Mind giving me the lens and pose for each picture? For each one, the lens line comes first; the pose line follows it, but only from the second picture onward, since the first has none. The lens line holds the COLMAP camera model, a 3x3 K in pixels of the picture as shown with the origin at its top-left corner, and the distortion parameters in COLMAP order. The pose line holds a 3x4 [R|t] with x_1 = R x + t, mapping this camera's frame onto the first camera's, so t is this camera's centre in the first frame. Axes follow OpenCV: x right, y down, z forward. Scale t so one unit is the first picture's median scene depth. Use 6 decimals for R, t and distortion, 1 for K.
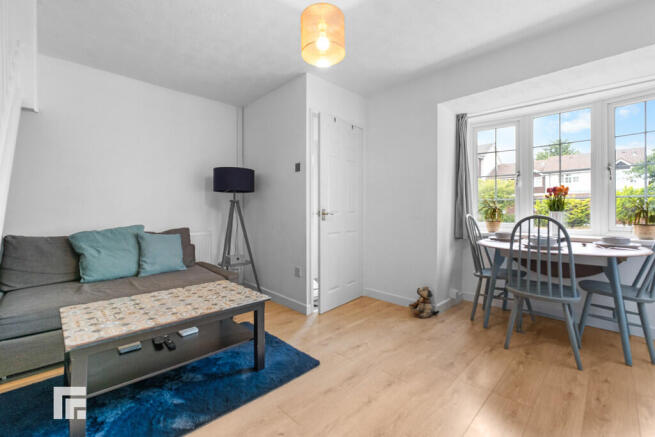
lens RADIAL K [[279.3, 0, 341.5], [0, 279.3, 212.5], [0, 0, 1]] dist [-0.000894, -0.000040]
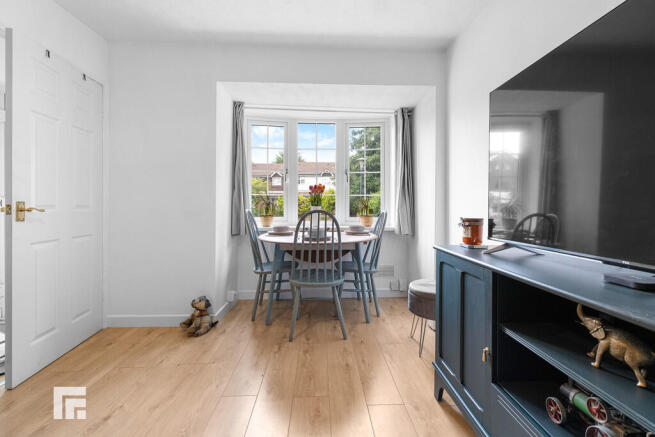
lens RADIAL K [[277.0, 0, 326.9], [0, 277.0, 207.1], [0, 0, 1]] dist [-0.001109, -0.000086]
pose [[0.699598, -0.001658, 0.714535, -0.029880], [0.001436, 0.999999, 0.000915, -0.000556], [-0.714535, 0.000386, 0.699599, 0.161409]]
